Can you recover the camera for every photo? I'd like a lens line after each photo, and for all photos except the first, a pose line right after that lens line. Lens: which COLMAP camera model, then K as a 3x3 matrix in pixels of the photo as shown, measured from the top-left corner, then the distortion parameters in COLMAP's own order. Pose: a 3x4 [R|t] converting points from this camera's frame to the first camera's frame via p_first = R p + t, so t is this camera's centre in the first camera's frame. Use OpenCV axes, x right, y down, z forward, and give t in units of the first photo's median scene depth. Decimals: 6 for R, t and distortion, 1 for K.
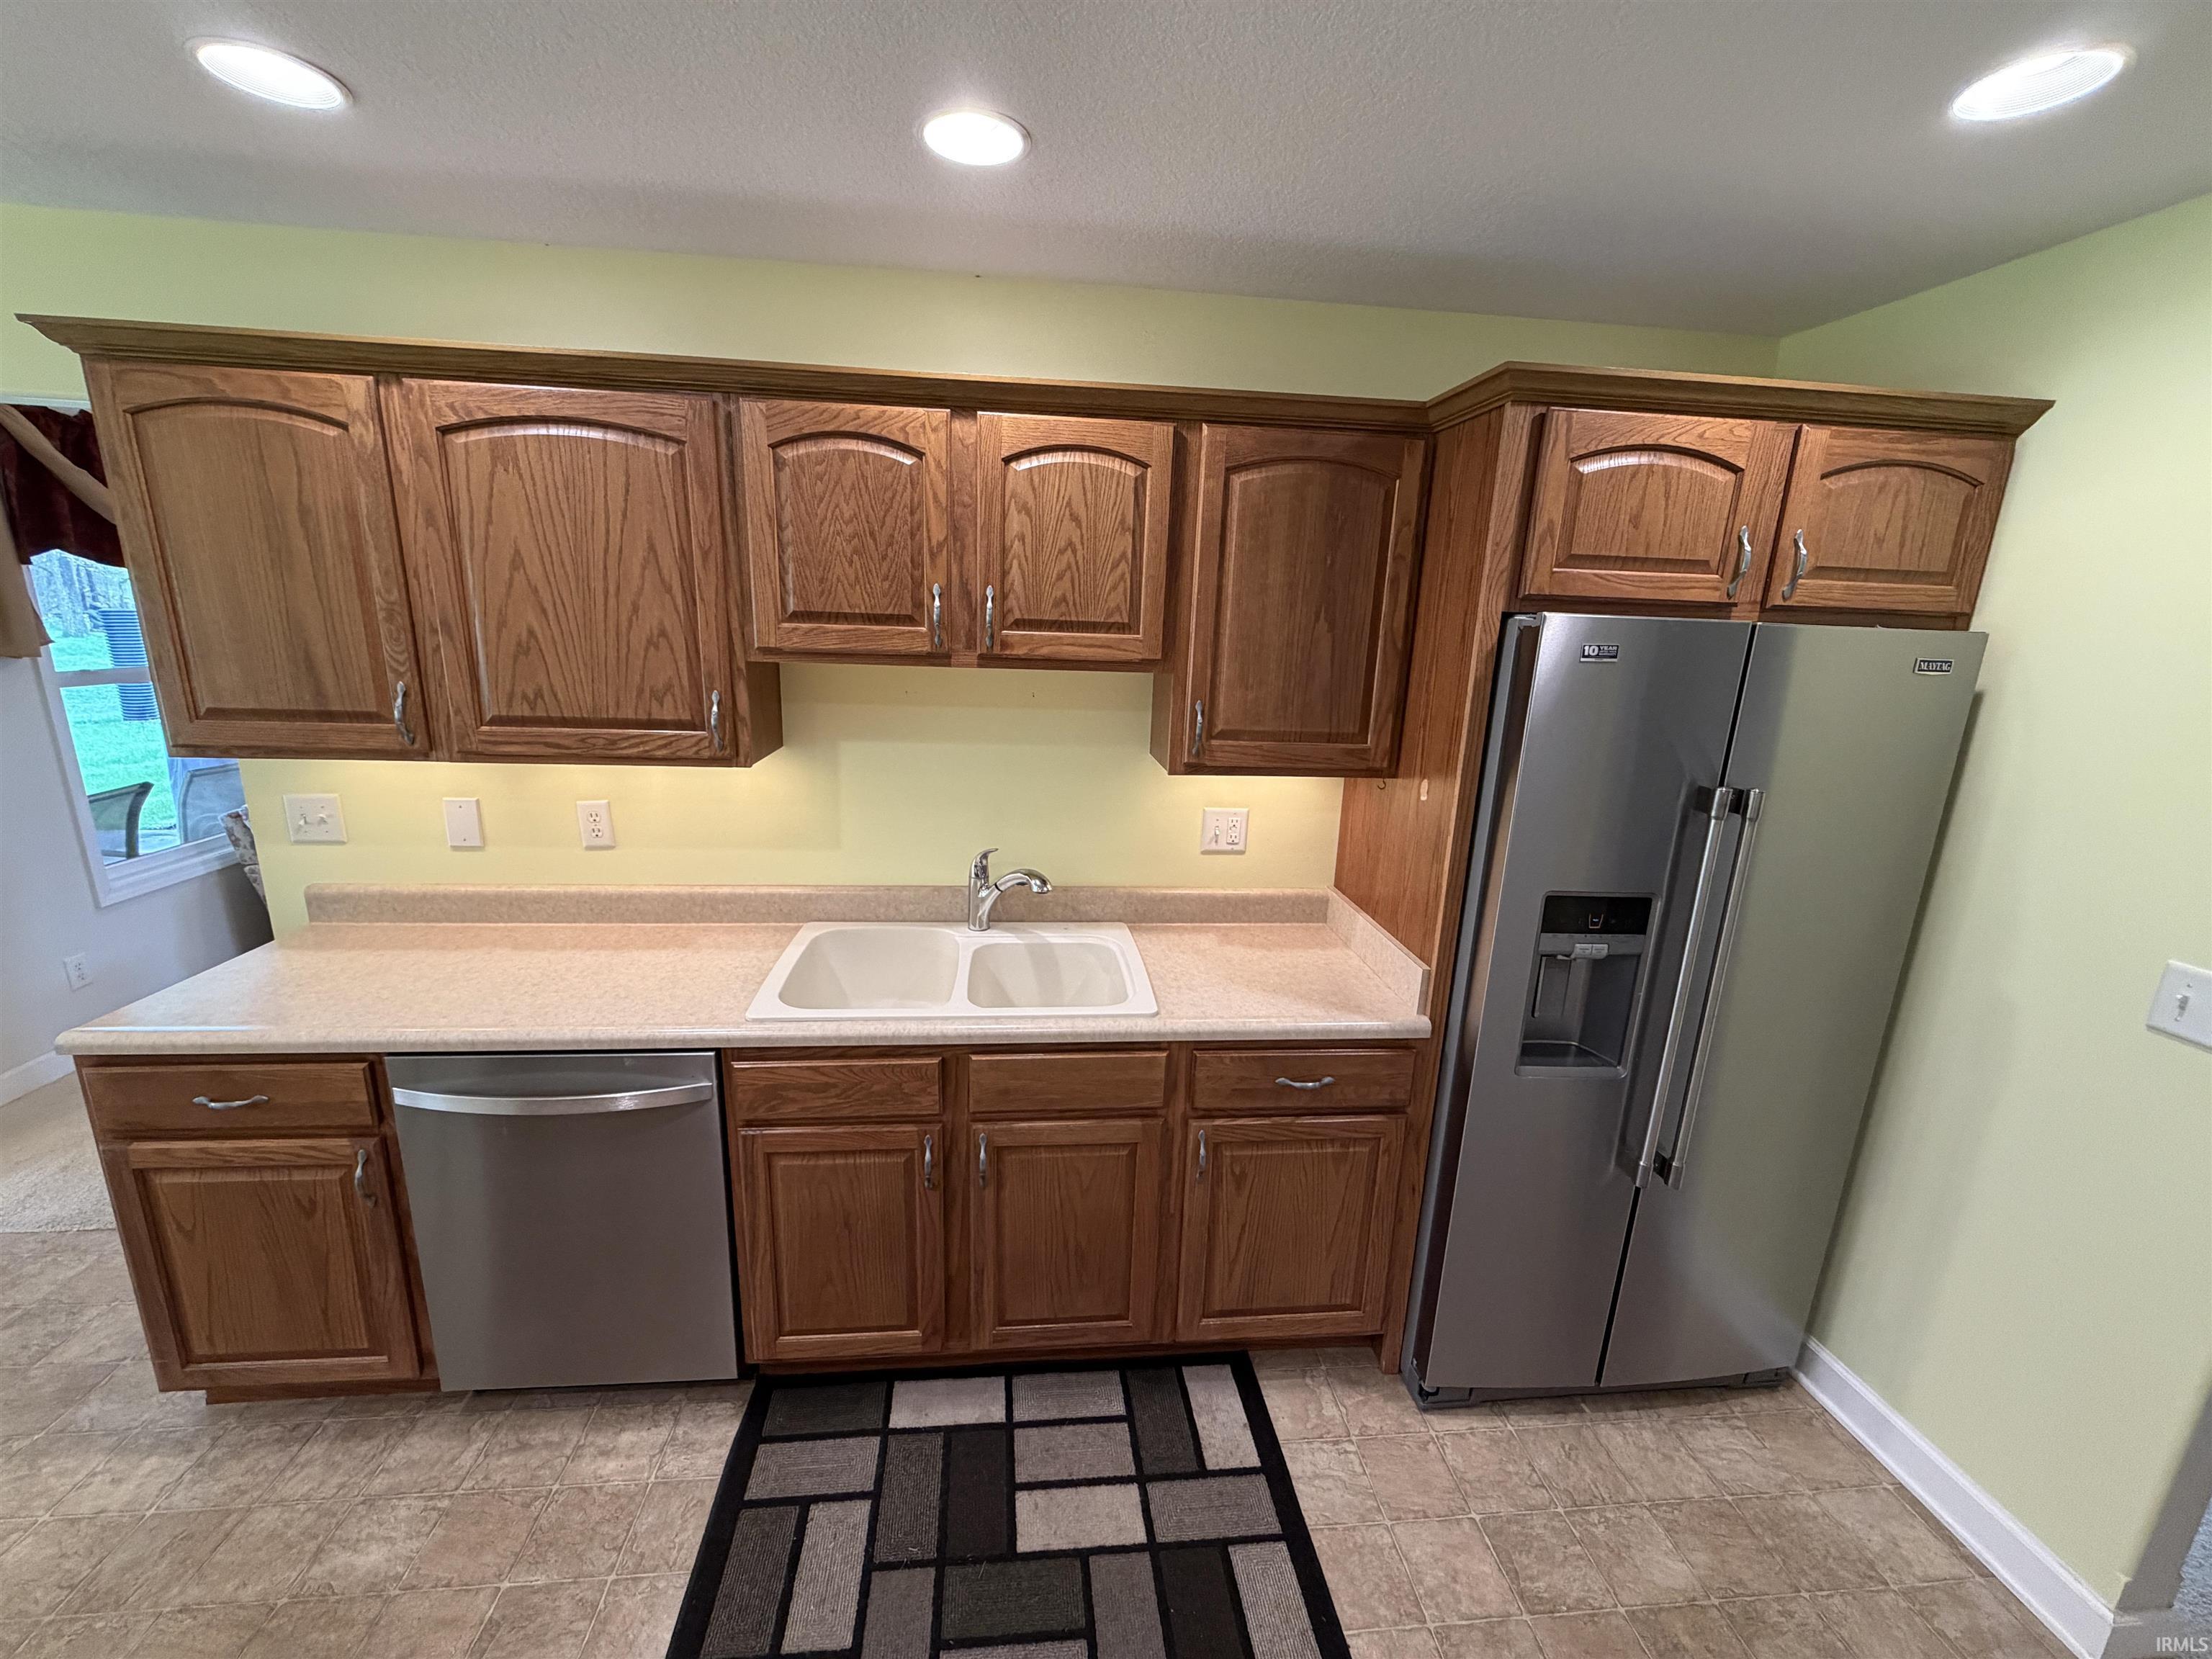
lens RADIAL K [[885.4, 0, 1093.4], [0, 885.4, 828.3], [0, 0, 1]] dist [0.000295, -0.000548]
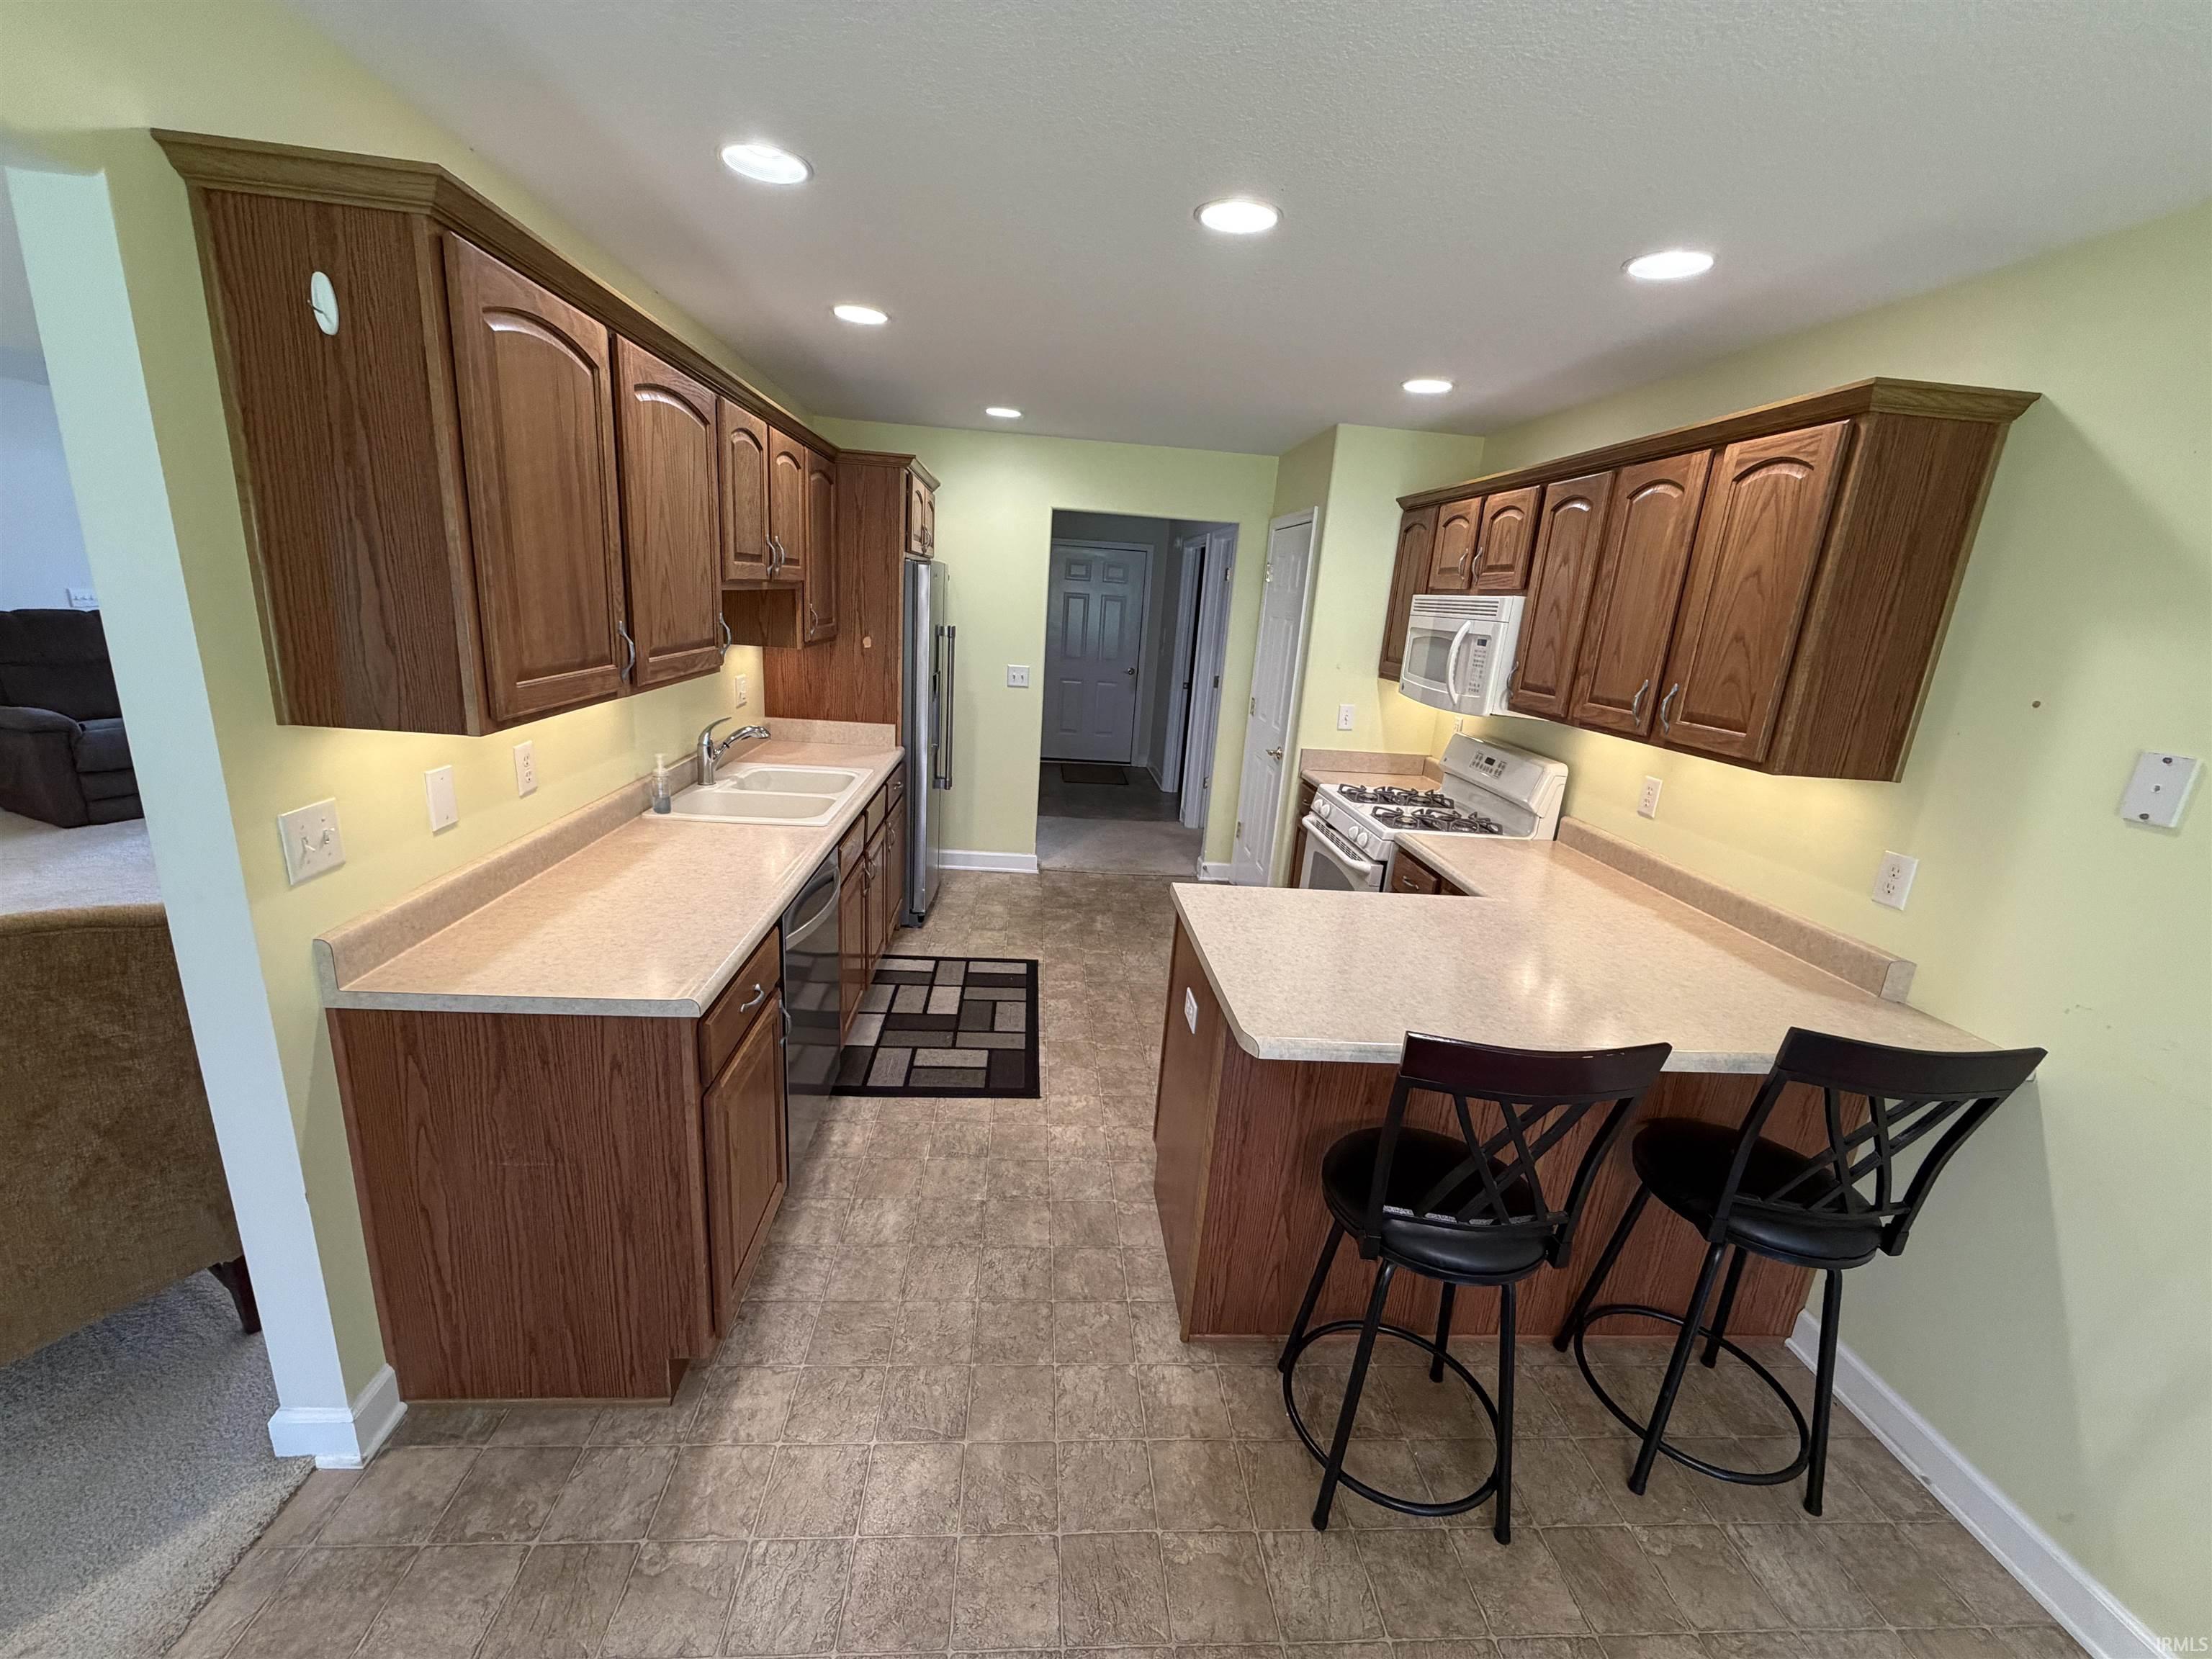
lens RADIAL K [[885.4, 0, 1105.4], [0, 885.4, 829.0], [0, 0, 1]] dist [0.000295, -0.000548]
pose [[0.016313, -0.288515, 0.957336, -1.815588], [0.150065, 0.947325, 0.282941, -0.143476], [-0.988542, 0.139047, 0.058749, 0.415886]]
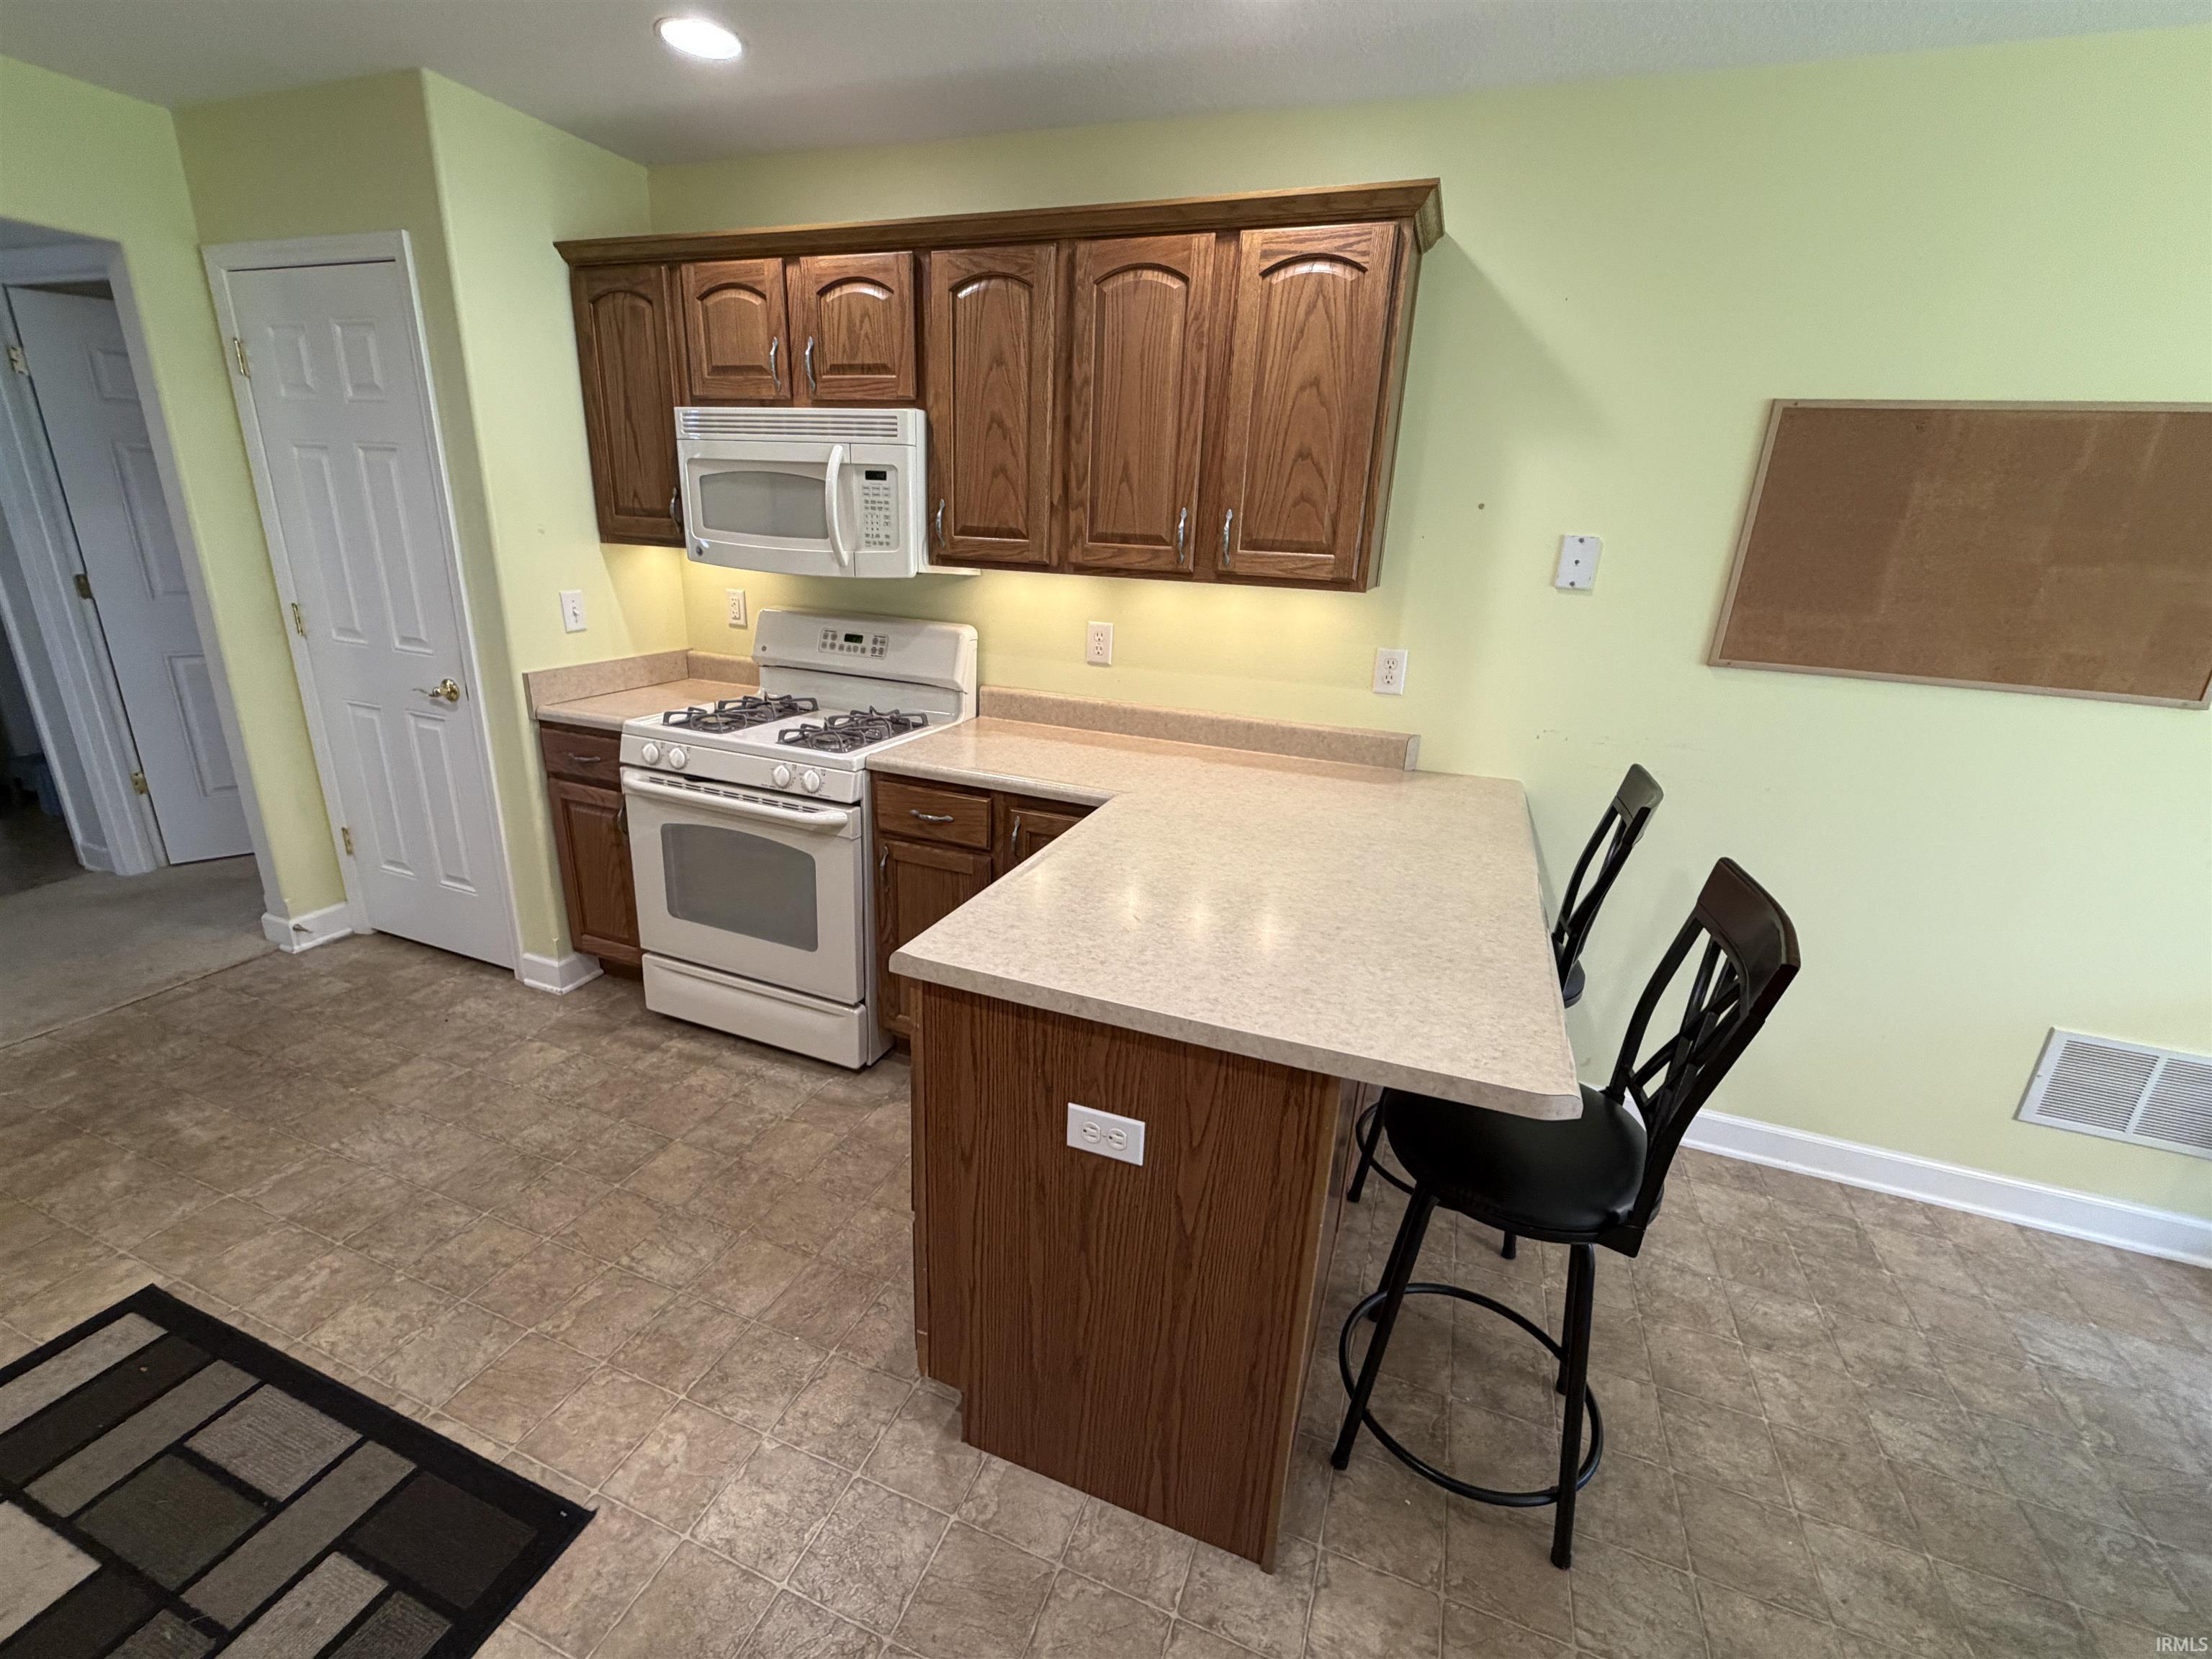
lens RADIAL K [[934.4, 0, 1109.1], [0, 934.4, 828.8], [0, 0, 1]] dist [-0.001499, 0.001017]
pose [[-0.896157, -0.208074, 0.391928, -0.966178], [0.021340, 0.862013, 0.506436, -0.122502], [-0.443223, 0.462210, -0.768059, 0.852565]]
